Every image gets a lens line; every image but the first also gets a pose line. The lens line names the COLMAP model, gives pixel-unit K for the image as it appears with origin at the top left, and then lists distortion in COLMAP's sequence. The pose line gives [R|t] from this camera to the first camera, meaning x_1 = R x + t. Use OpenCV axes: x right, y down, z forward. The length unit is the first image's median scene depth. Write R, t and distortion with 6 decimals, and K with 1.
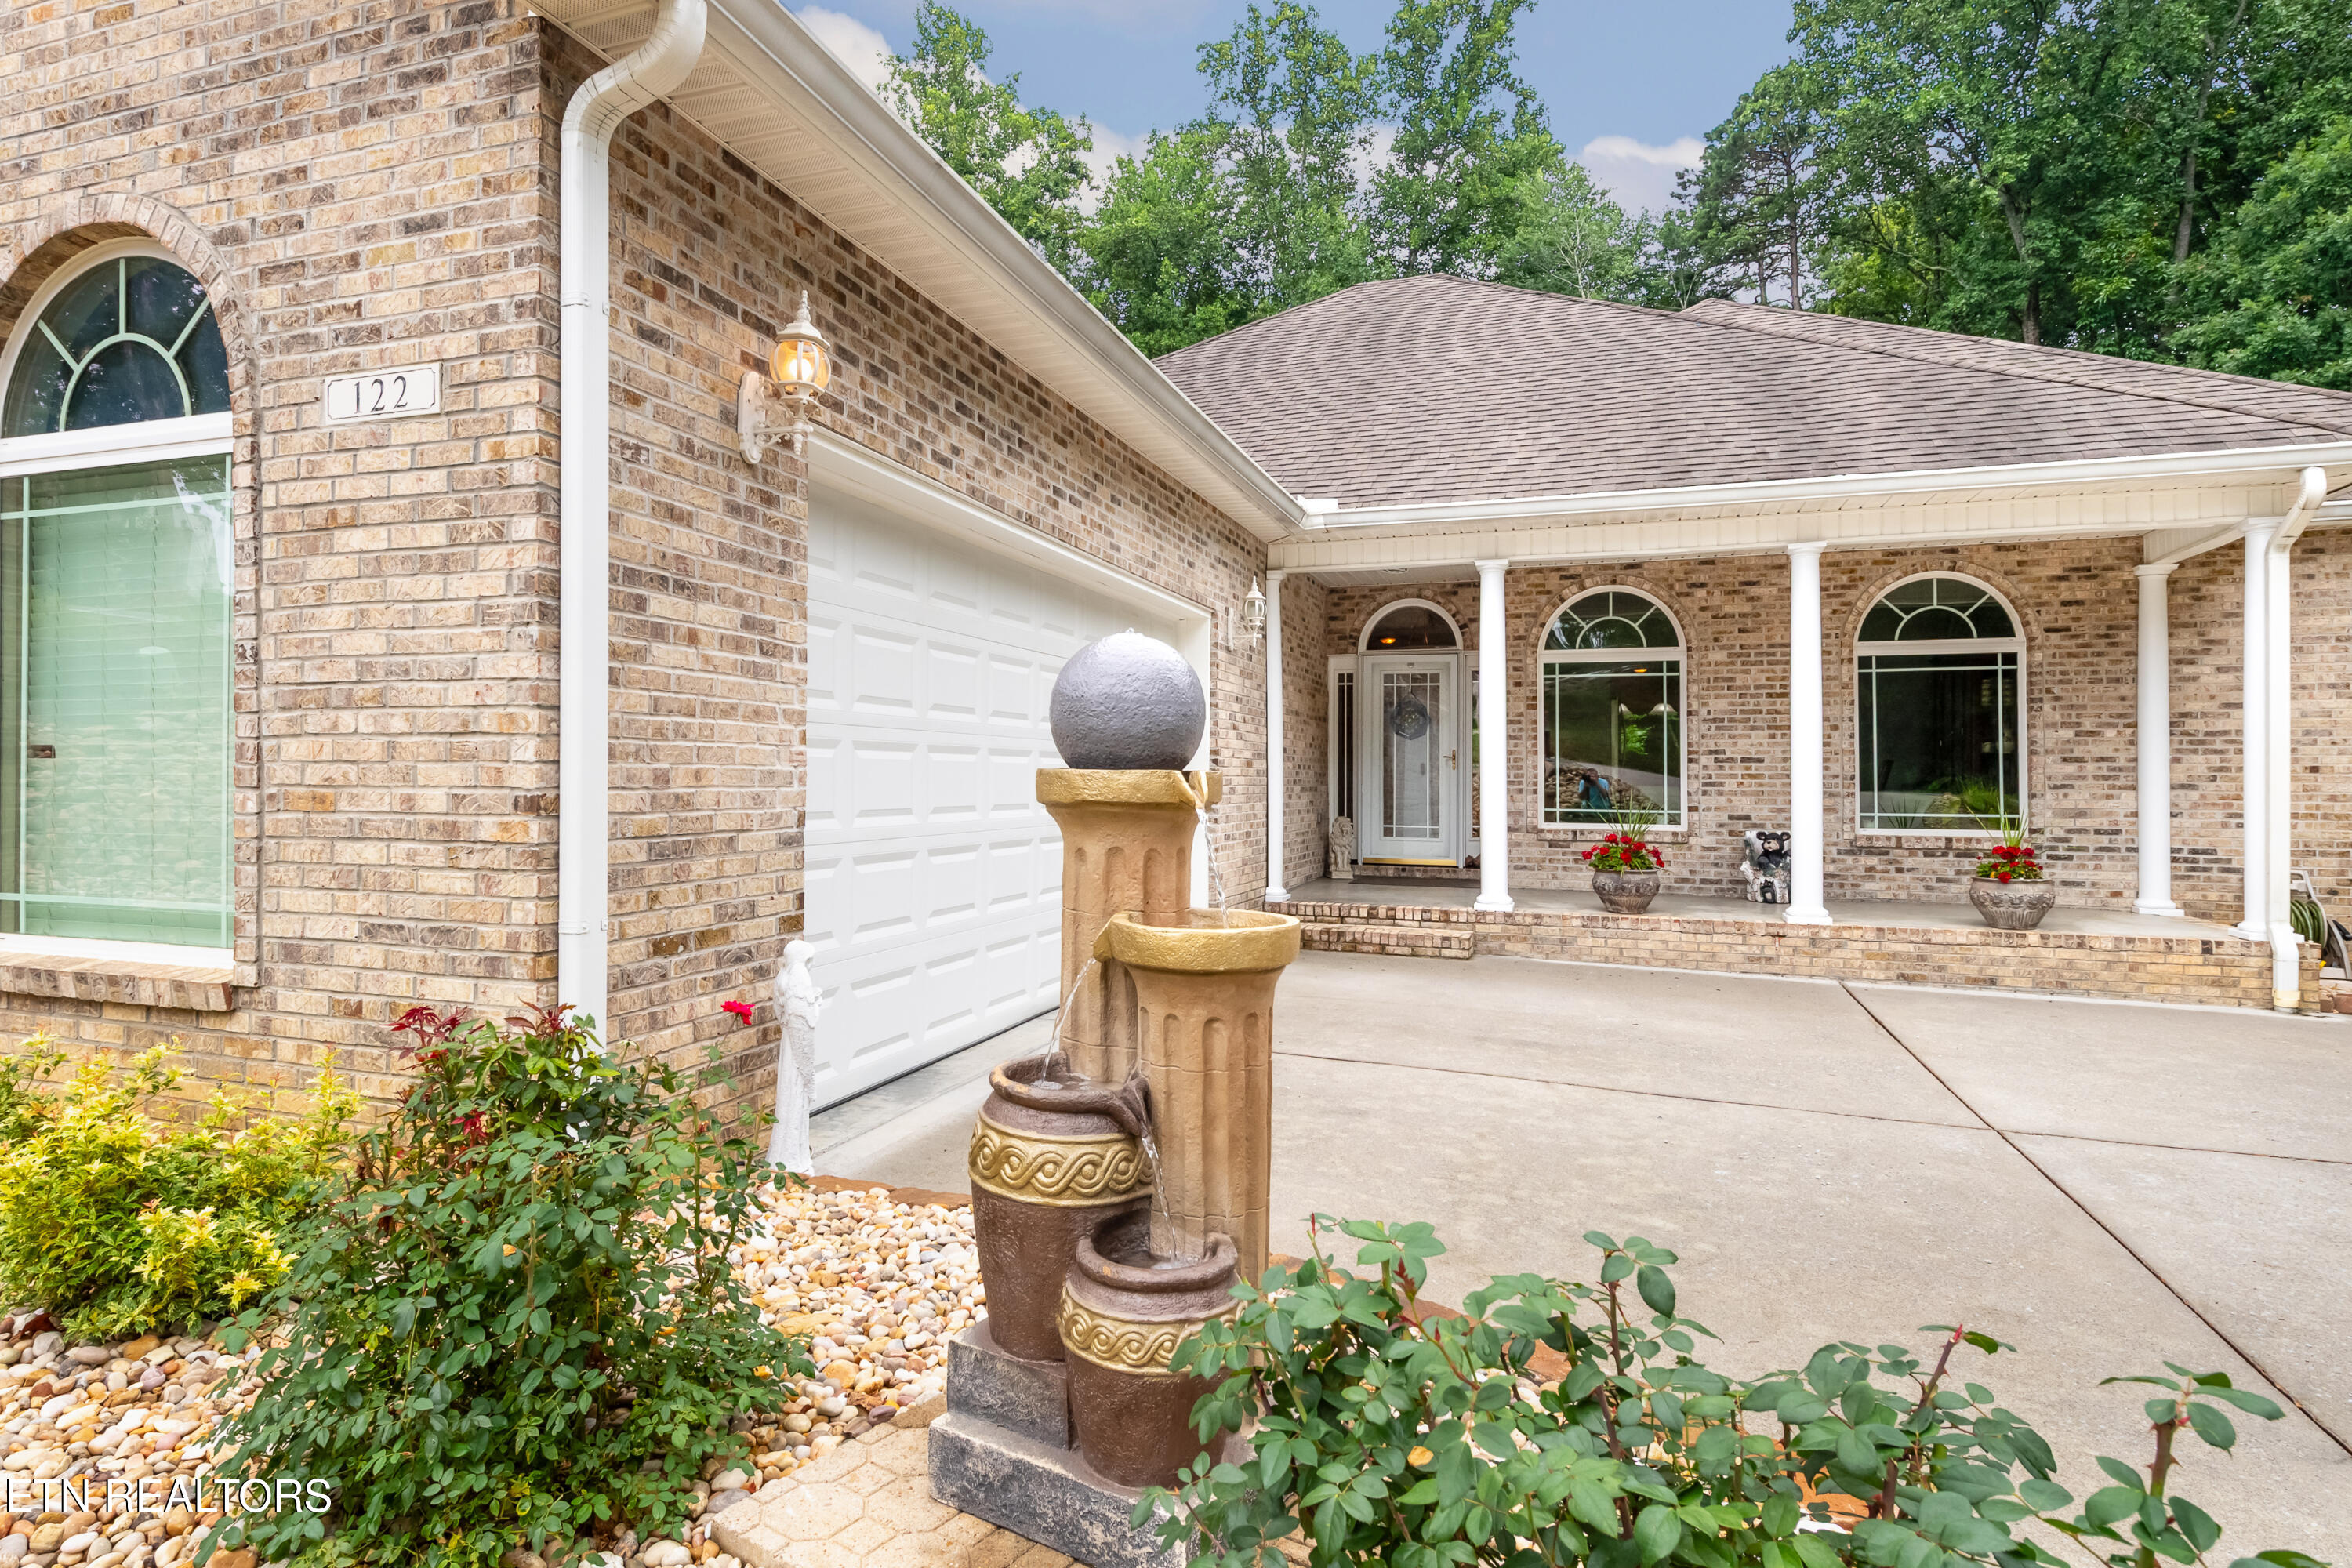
lens RADIAL K [[1229.2, 0, 1168.9], [0, 1229.2, 771.2], [0, 0, 1]] dist [-0.017972, 0.000696]
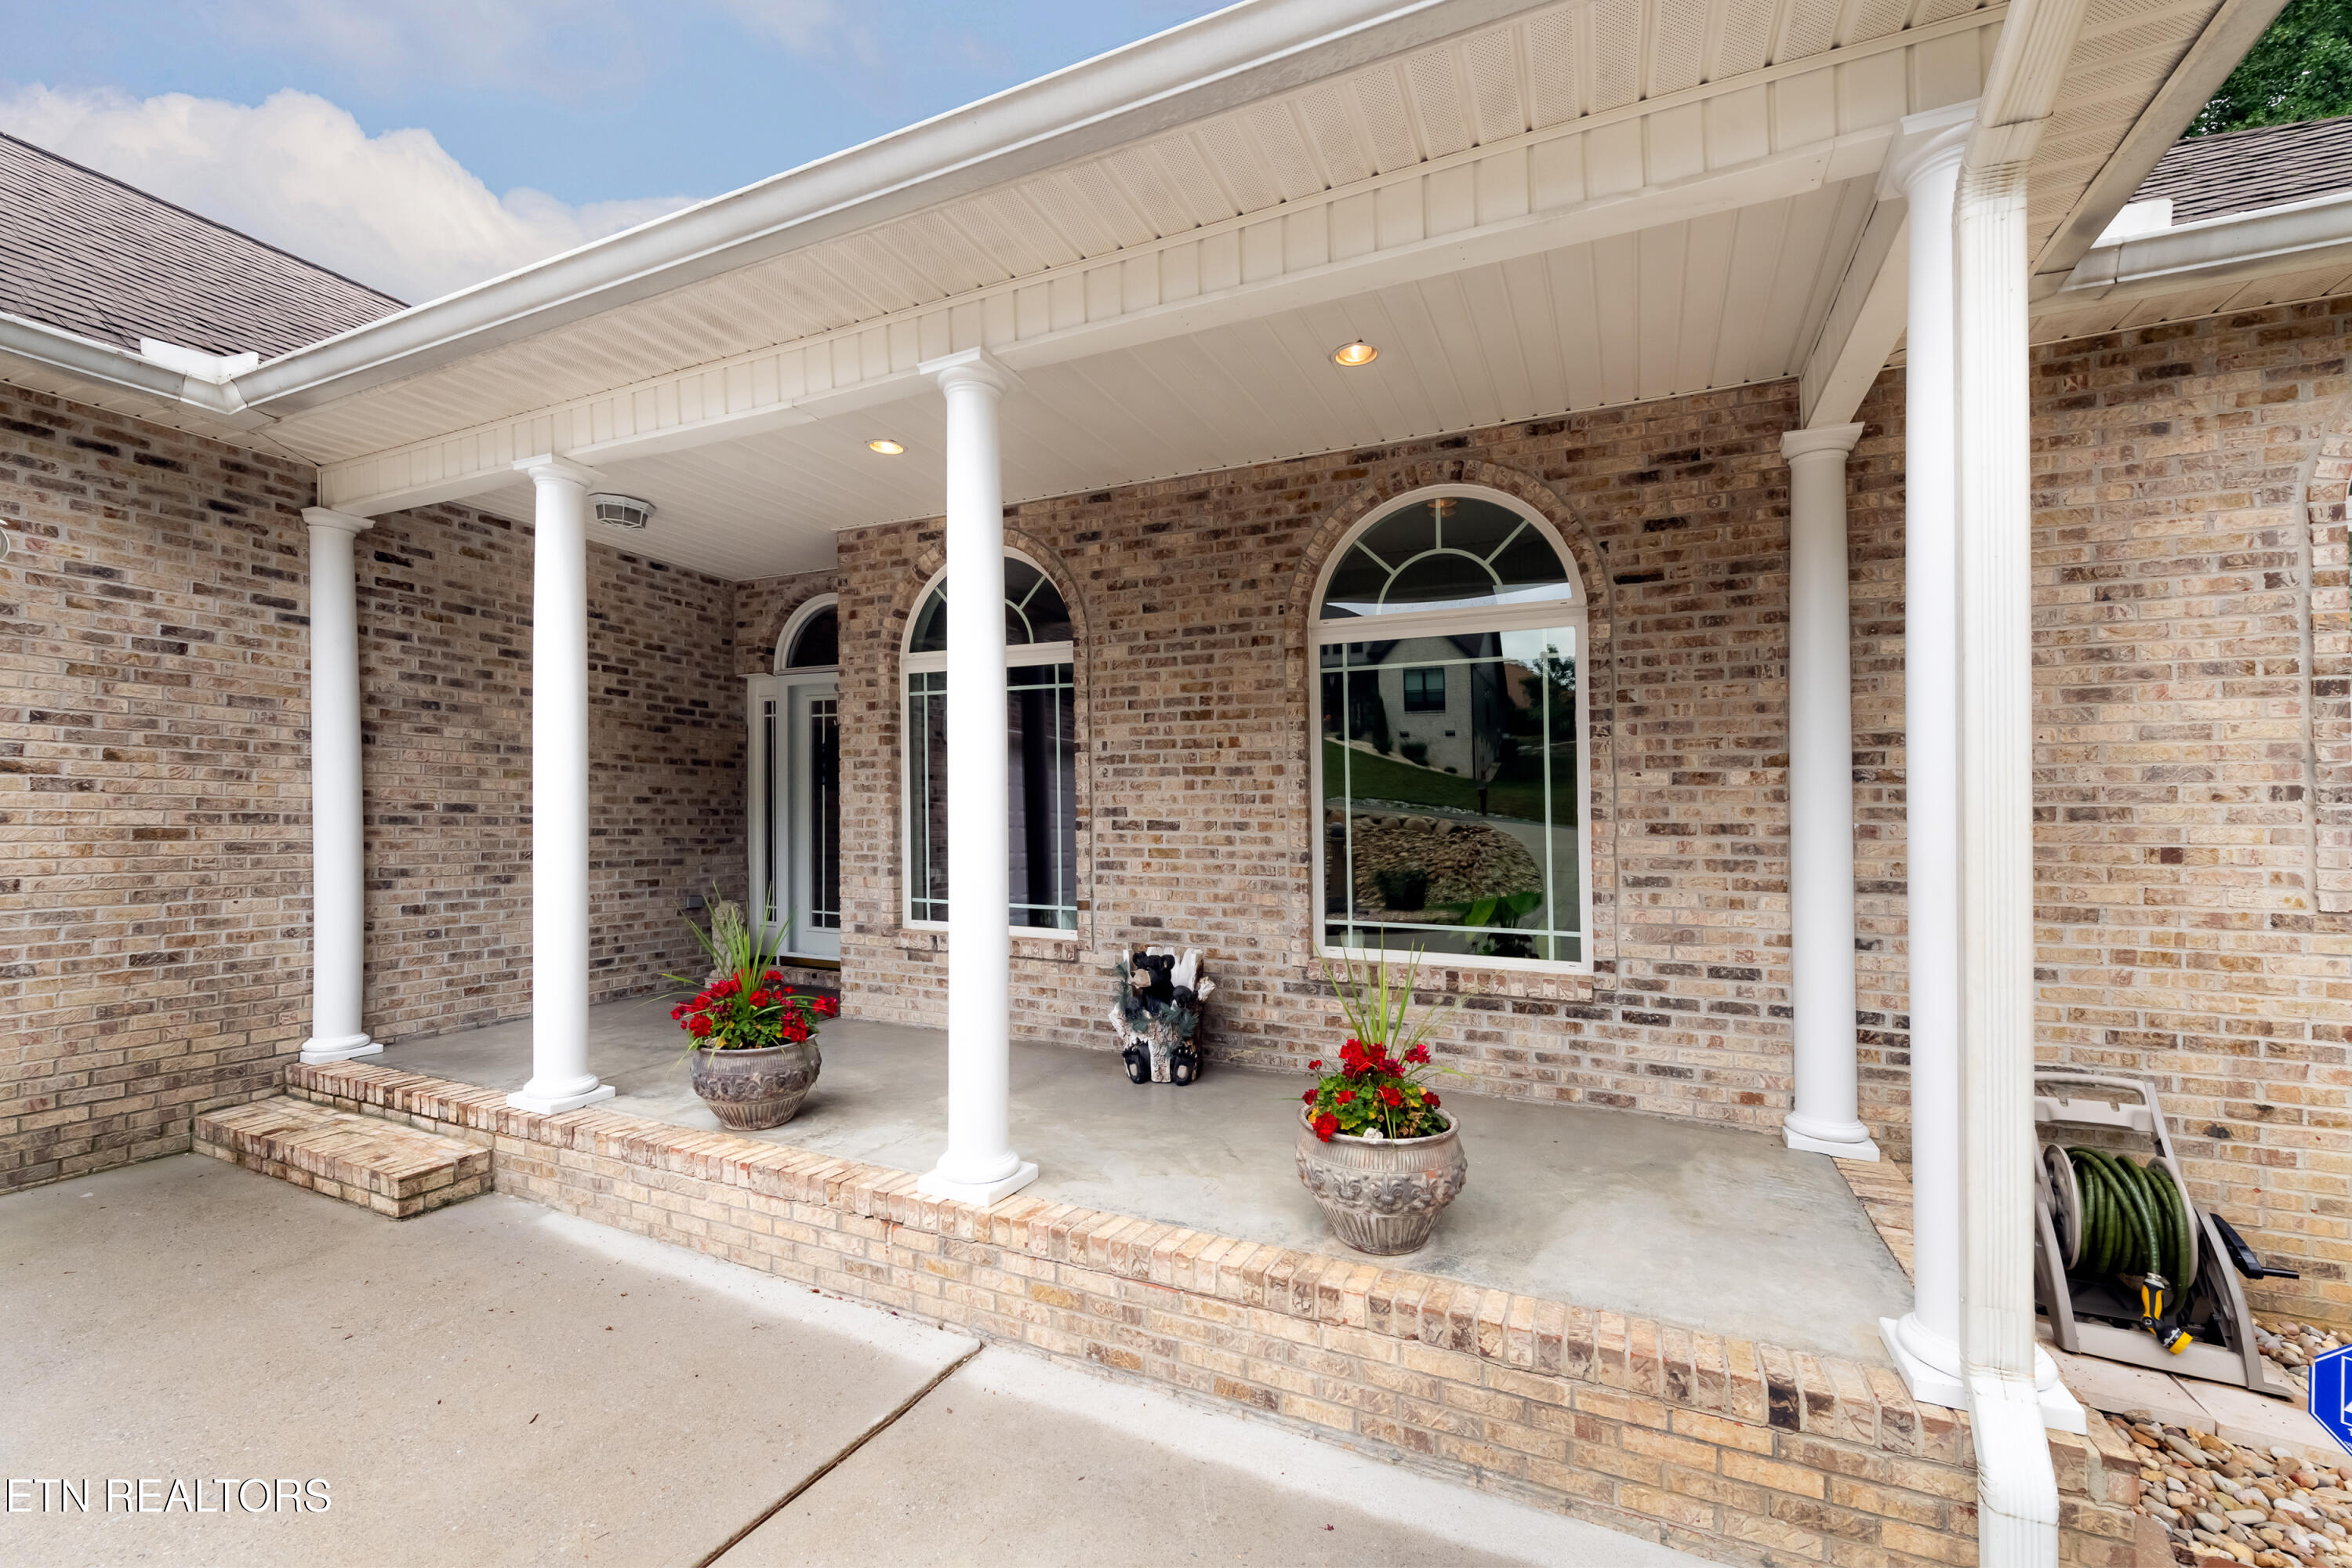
lens RADIAL K [[988.9, 0, 1183.1], [0, 988.9, 807.7], [0, 0, 1]] dist [-0.000797, -0.001169]
pose [[0.997853, -0.000660, -0.065490, 0.566868], [0.000193, 0.999975, -0.007136, -0.015733], [0.065493, 0.007108, 0.997828, 0.571969]]
